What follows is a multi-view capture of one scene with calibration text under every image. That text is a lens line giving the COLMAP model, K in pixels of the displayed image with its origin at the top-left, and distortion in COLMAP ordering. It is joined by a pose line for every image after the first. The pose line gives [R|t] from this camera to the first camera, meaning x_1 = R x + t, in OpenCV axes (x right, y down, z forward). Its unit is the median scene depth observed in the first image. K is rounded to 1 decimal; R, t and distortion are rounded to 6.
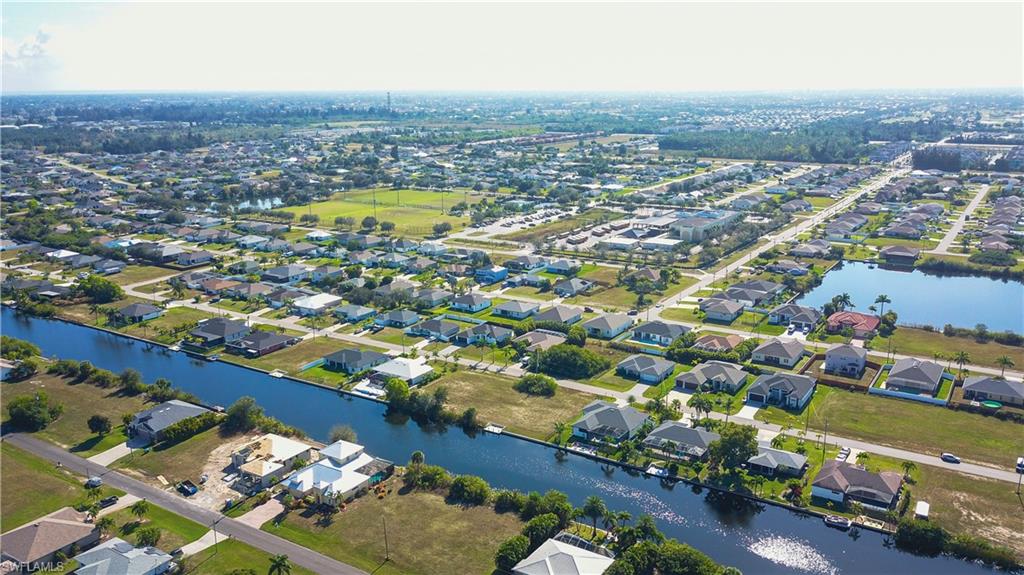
lens RADIAL K [[826.7, 0, 502.9], [0, 826.7, 287.5], [0, 0, 1]] dist [0.042821, -0.112396]
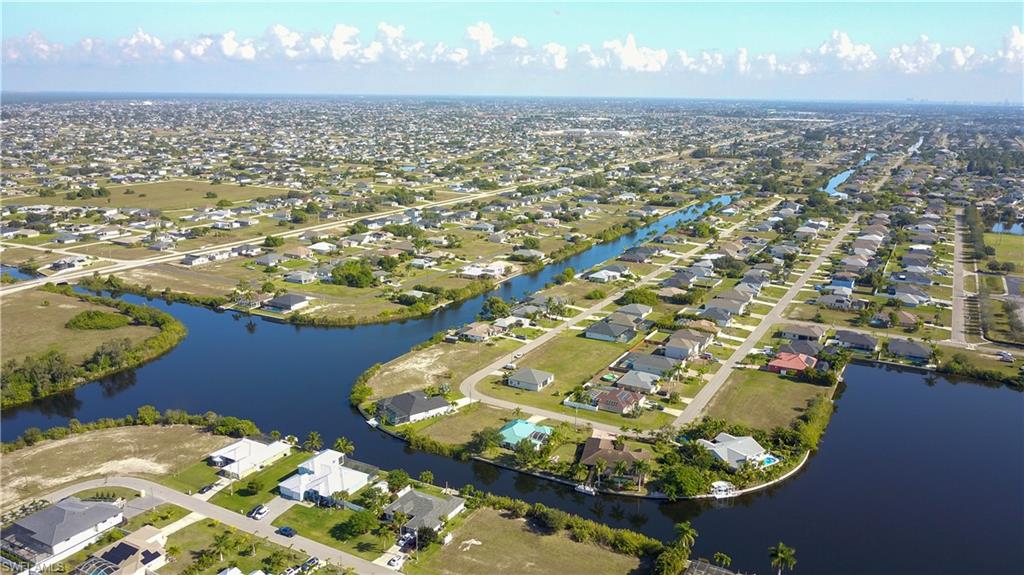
lens RADIAL K [[788.6, 0, 504.0], [0, 788.6, 299.0], [0, 0, 1]] dist [0.016378, -0.034576]
pose [[0.070440, 0.261579, -0.962608, 1.439946], [-0.248581, 0.939164, 0.237018, -0.196415], [0.966046, 0.222591, 0.131179, 0.505817]]
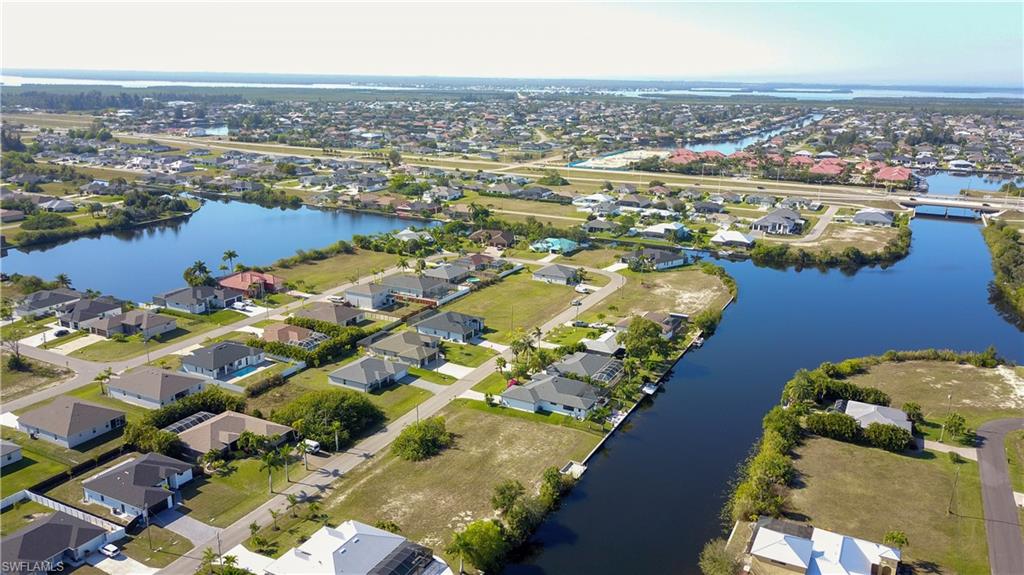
lens RADIAL K [[788.6, 0, 504.0], [0, 788.6, 299.0], [0, 0, 1]] dist [0.016378, -0.034576]
pose [[-0.099010, -0.268228, 0.958254, -0.474821], [0.220722, 0.933077, 0.283987, -0.134330], [-0.970298, 0.239625, -0.033180, 0.802318]]
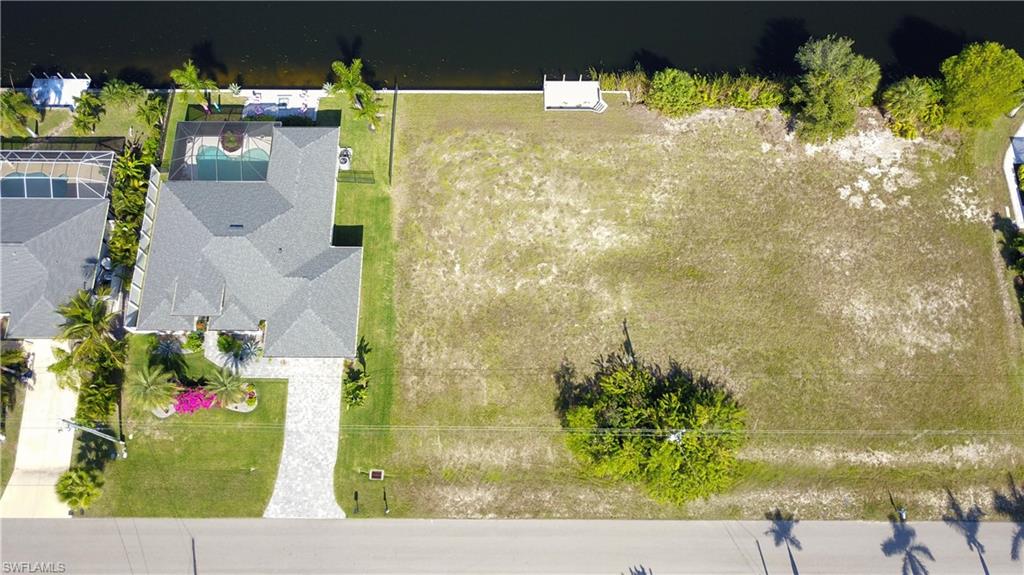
lens RADIAL K [[784.5, 0, 500.9], [0, 784.5, 301.5], [0, 0, 1]] dist [0.005240, 0.000196]
pose [[-0.839991, 0.514644, -0.171918, 0.087687], [-0.122629, 0.128584, 0.984088, -0.101299], [0.528561, 0.847707, -0.044899, 0.821362]]
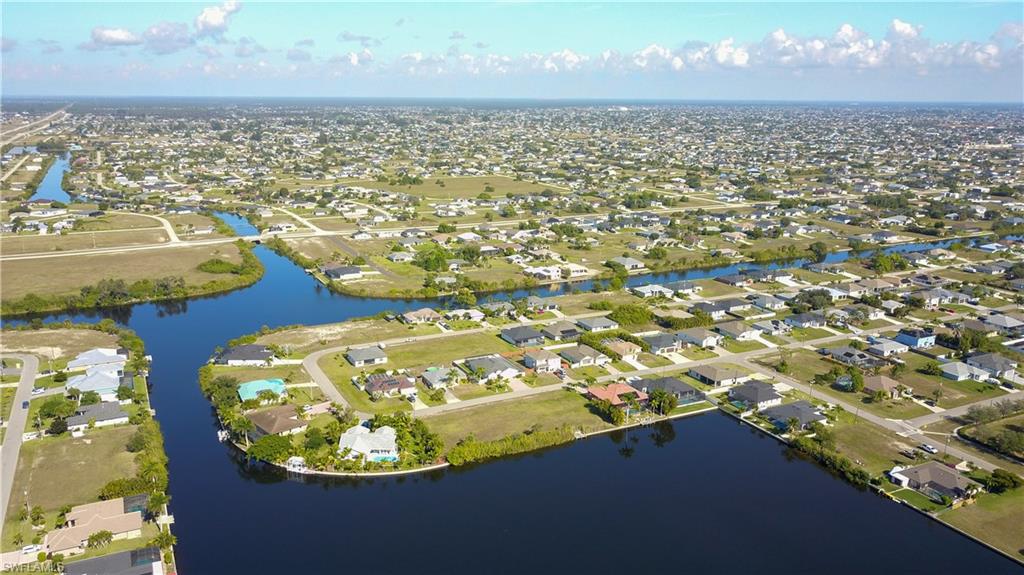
lens RADIAL K [[788.6, 0, 504.0], [0, 788.6, 299.0], [0, 0, 1]] dist [0.016378, -0.034576]
pose [[-0.505624, 0.221421, -0.833857, 1.307334], [-0.208870, 0.906338, 0.367320, -0.394355], [0.837089, 0.359894, -0.412018, 1.296101]]
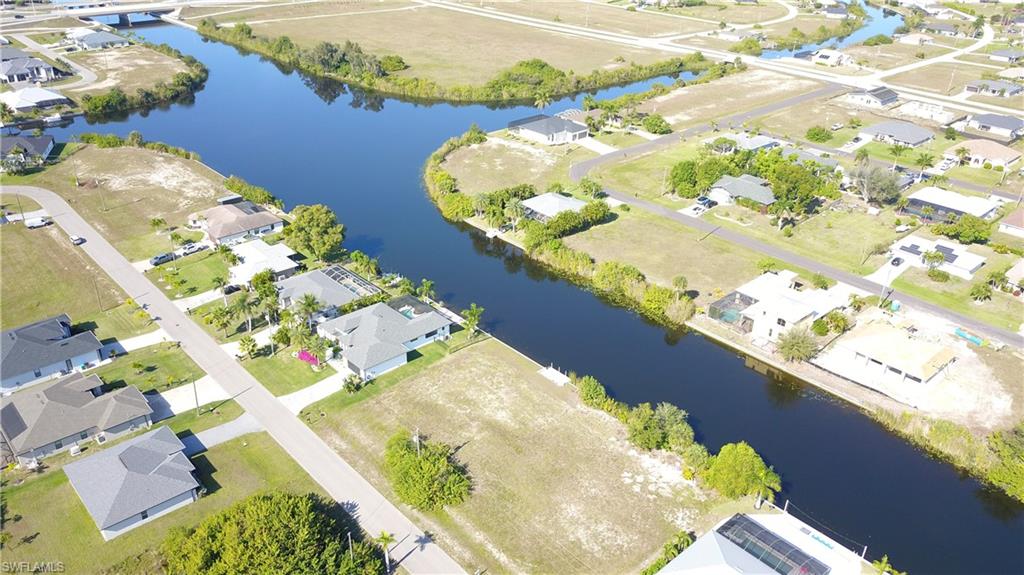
lens RADIAL K [[788.6, 0, 504.0], [0, 788.6, 299.0], [0, 0, 1]] dist [0.016378, -0.034576]
pose [[-0.966749, -0.129858, 0.220305, -0.071637], [0.049958, 0.748978, 0.660709, -0.199556], [-0.250801, 0.649745, -0.717586, 1.066869]]
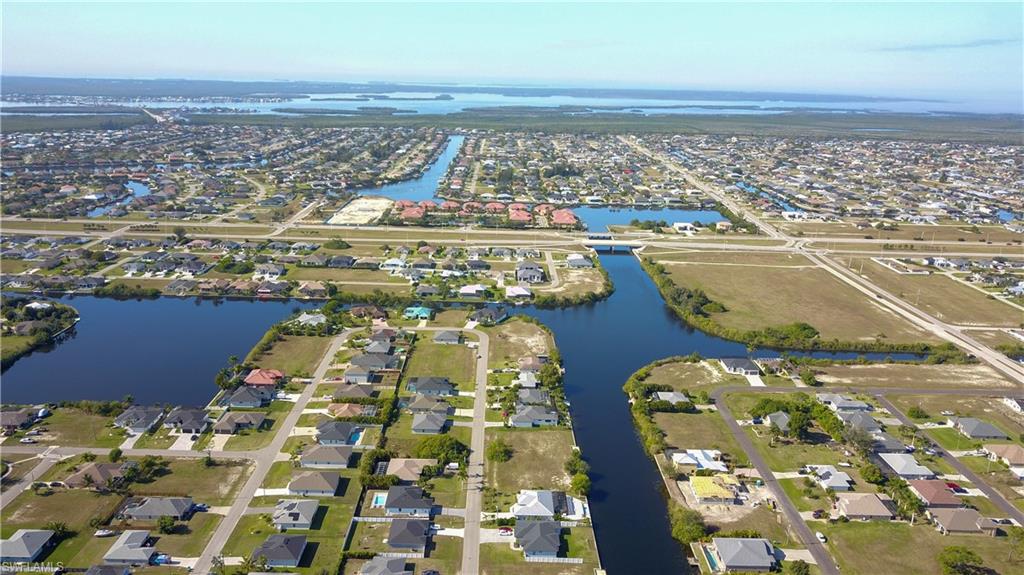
lens RADIAL K [[788.6, 0, 504.0], [0, 788.6, 299.0], [0, 0, 1]] dist [0.016378, -0.034576]
pose [[-0.551499, -0.233645, 0.800786, -0.790670], [0.176876, 0.905392, 0.385980, -0.506384], [-0.815208, 0.354507, -0.457997, 1.281956]]
